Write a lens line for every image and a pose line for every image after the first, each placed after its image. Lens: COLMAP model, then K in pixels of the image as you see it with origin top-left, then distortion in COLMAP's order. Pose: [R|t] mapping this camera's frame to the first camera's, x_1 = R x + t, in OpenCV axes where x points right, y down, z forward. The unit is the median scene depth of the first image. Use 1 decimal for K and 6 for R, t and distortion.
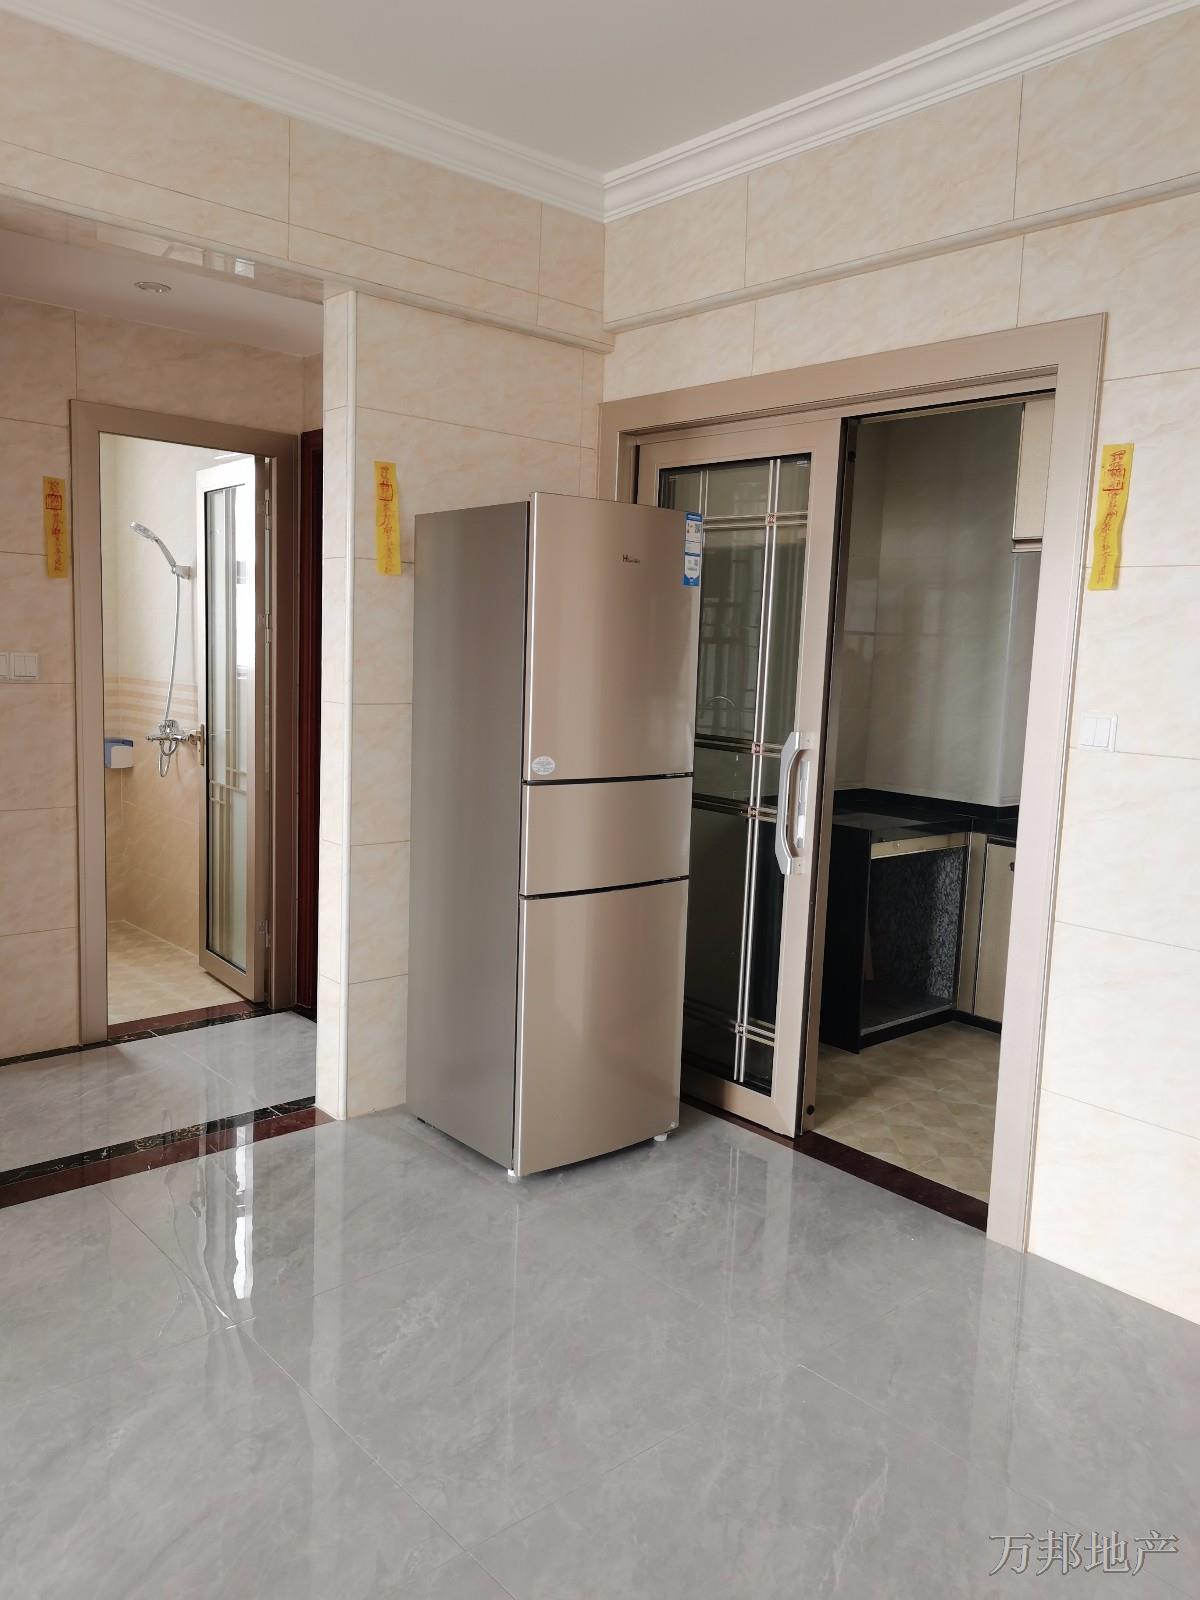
lens RADIAL K [[1249.6, 0, 589.7], [0, 1249.6, 789.4], [0, 0, 1]] dist [0.006484, -0.000904]
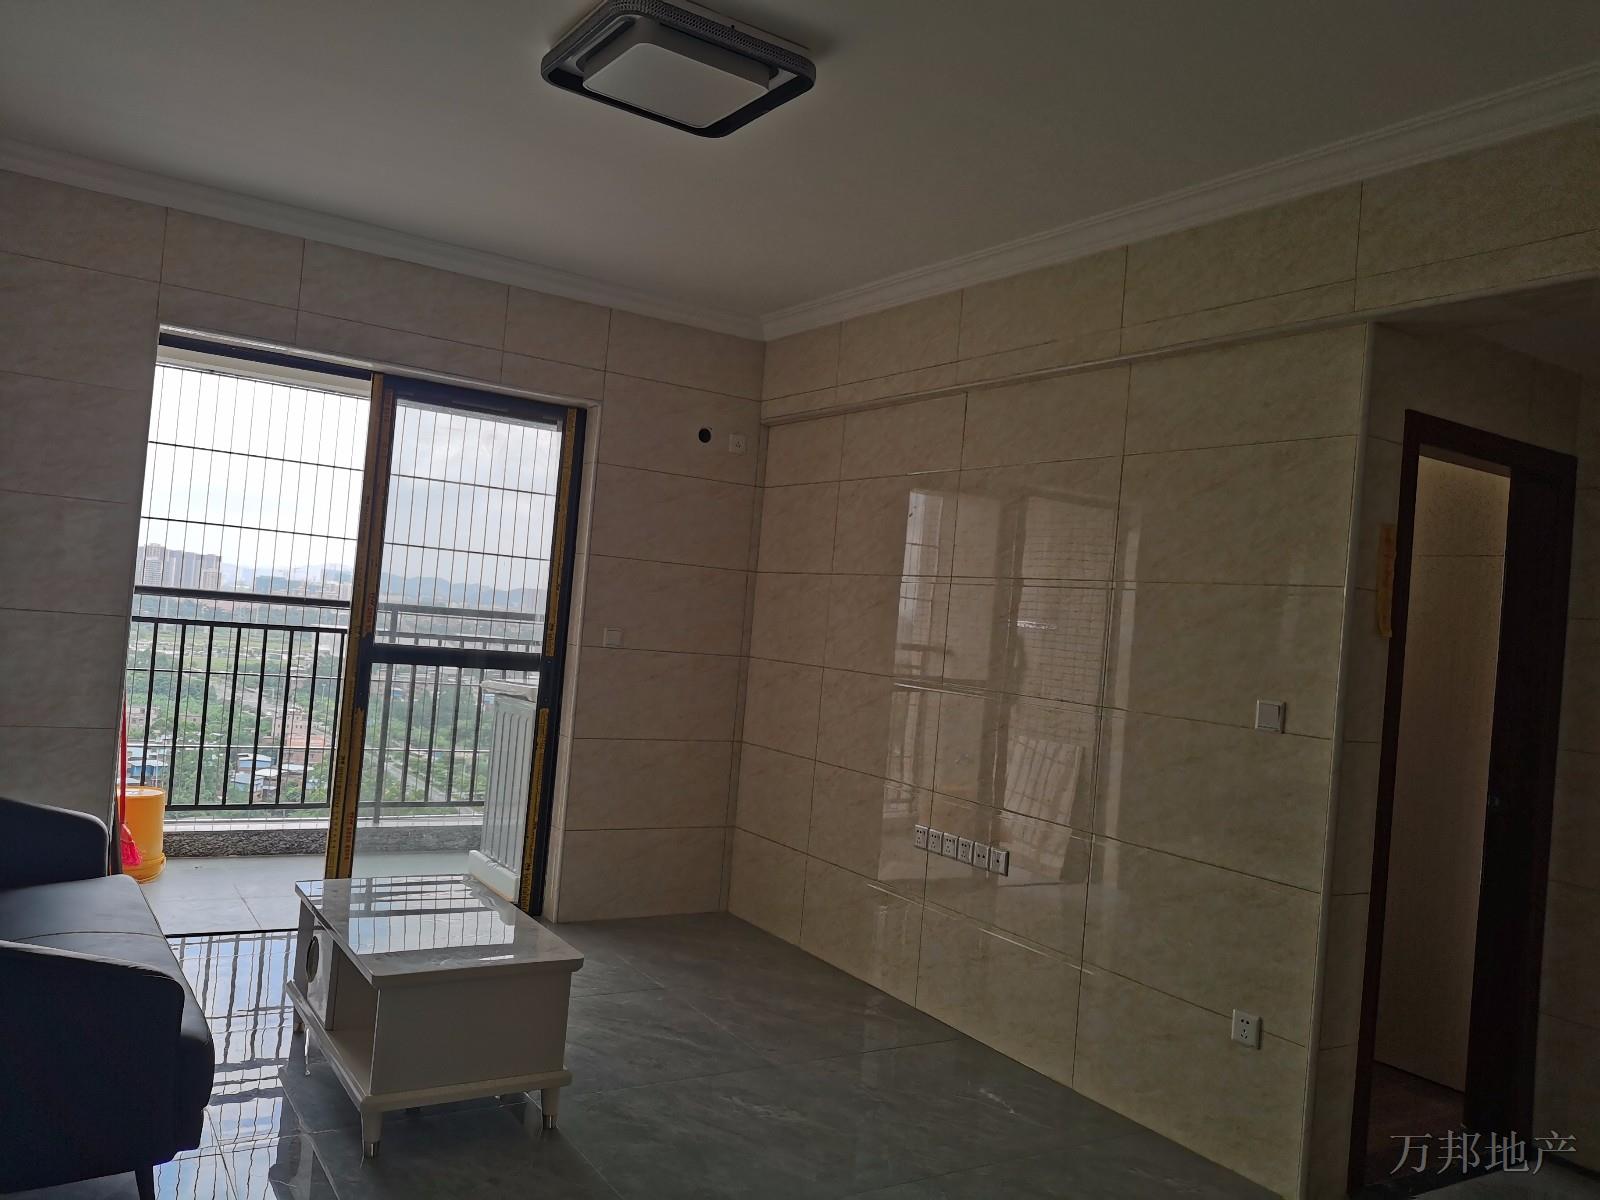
lens RADIAL K [[1249.6, 0, 788.0], [0, 1249.6, 603.1], [0, 0, 1]] dist [0.006484, -0.000904]
pose [[-0.174465, -0.069749, -0.982190, 1.376680], [-0.216206, 0.975859, -0.030895, -0.087406], [0.960634, 0.206965, -0.185333, 1.292072]]
